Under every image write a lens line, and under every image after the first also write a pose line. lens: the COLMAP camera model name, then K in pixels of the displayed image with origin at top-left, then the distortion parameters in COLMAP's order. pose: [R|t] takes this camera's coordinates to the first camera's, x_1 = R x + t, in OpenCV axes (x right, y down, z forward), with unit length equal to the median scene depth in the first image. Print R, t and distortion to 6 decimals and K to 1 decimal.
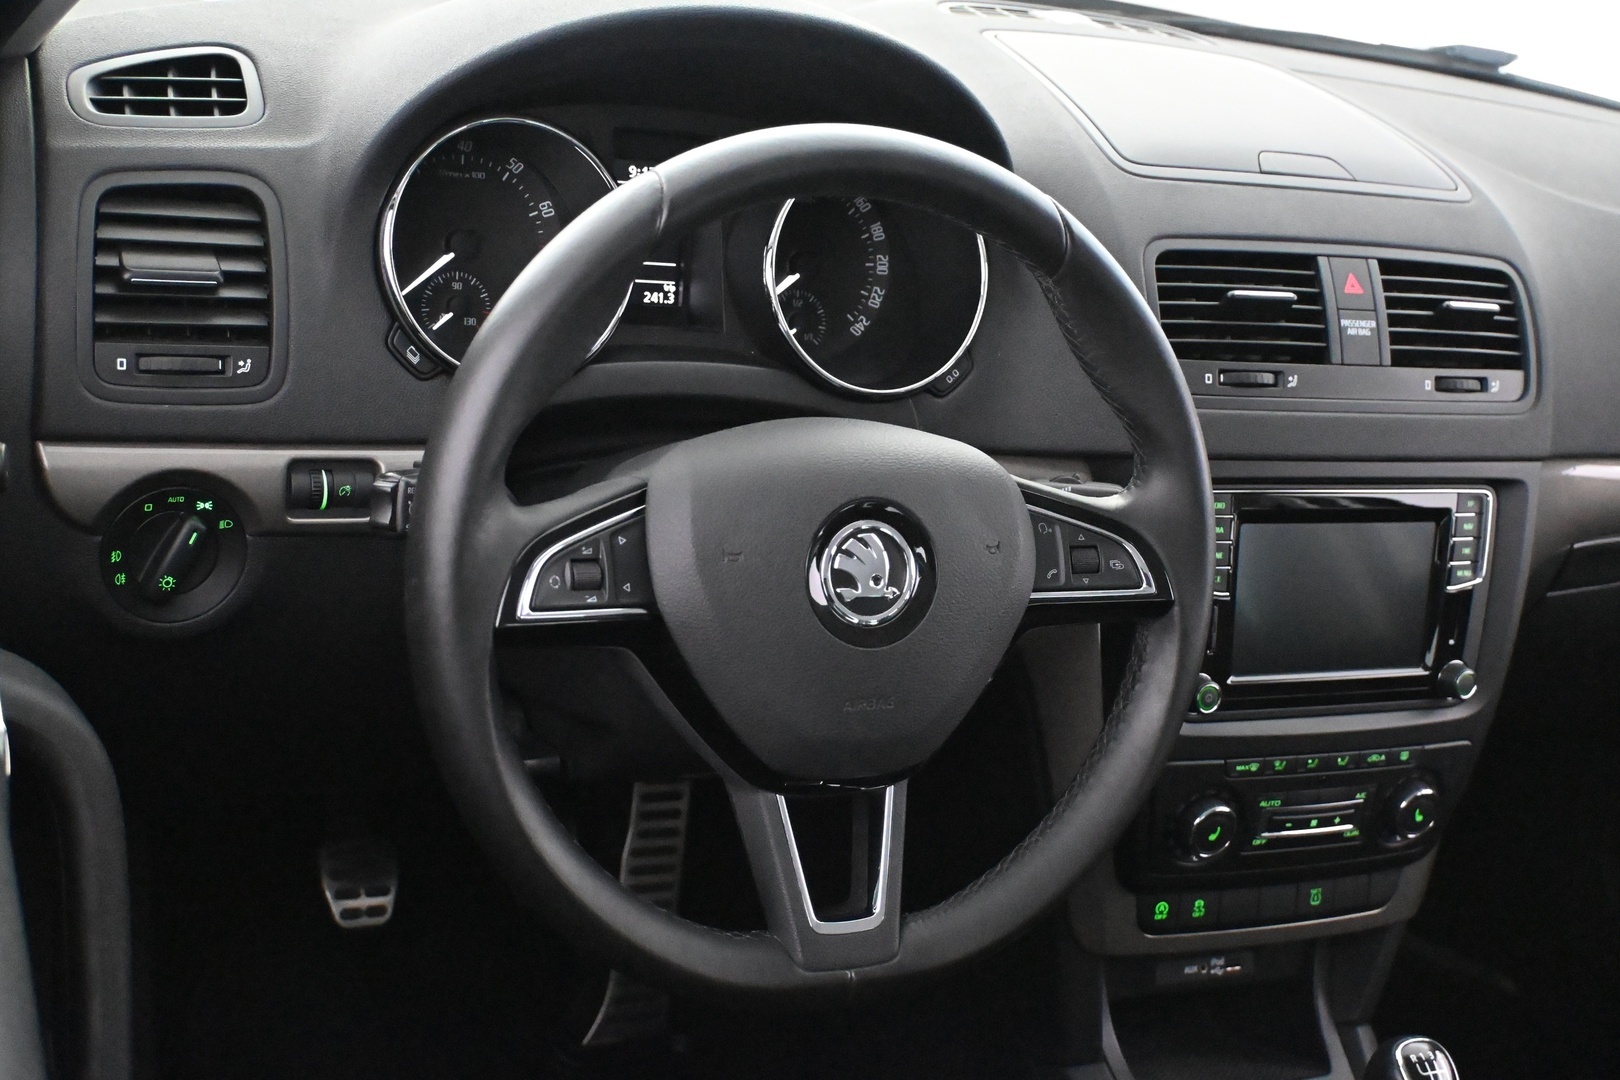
lens RADIAL K [[2149.6, 0, 811.9], [0, 2149.6, 537.1], [0, 0, 1]] dist [0.088794, 0.000000]
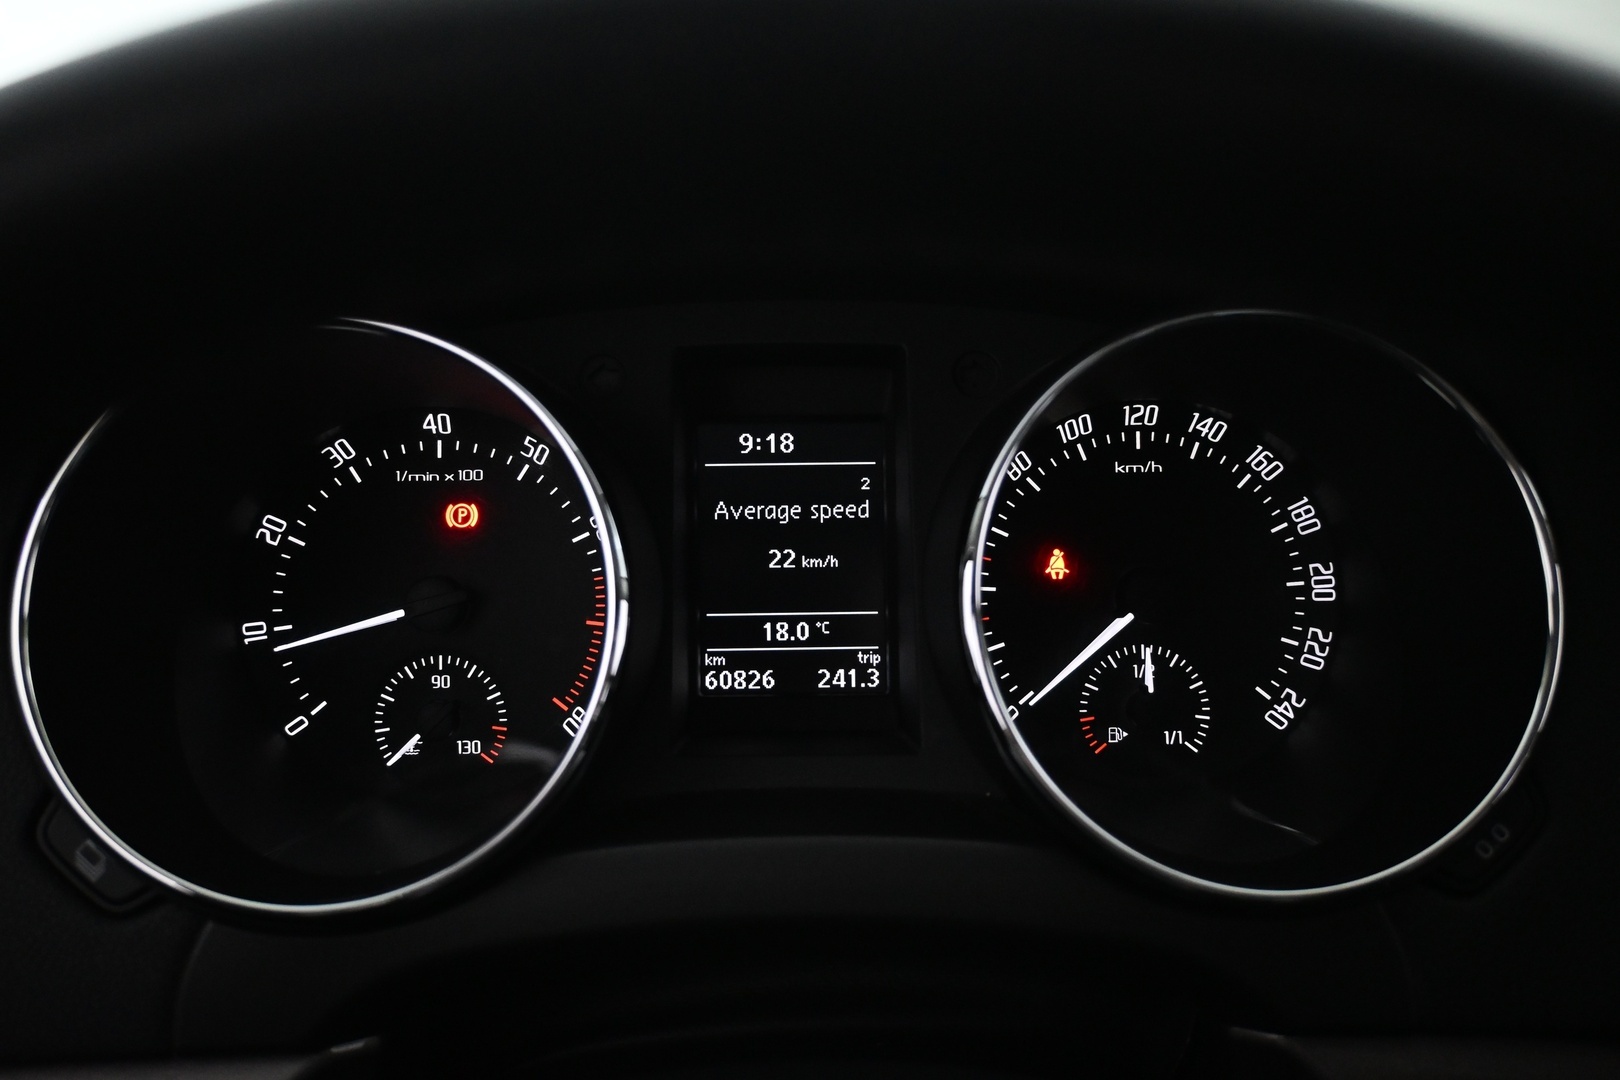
lens RADIAL K [[1392.4, 0, 809.1], [0, 1392.4, 542.2], [0, 0, 1]] dist [-0.003653, -0.005630]
pose [[0.907559, -0.092578, -0.409592, 0.059501], [0.014115, 0.981569, -0.190584, -0.079658], [0.419687, 0.167185, 0.892139, 0.692639]]
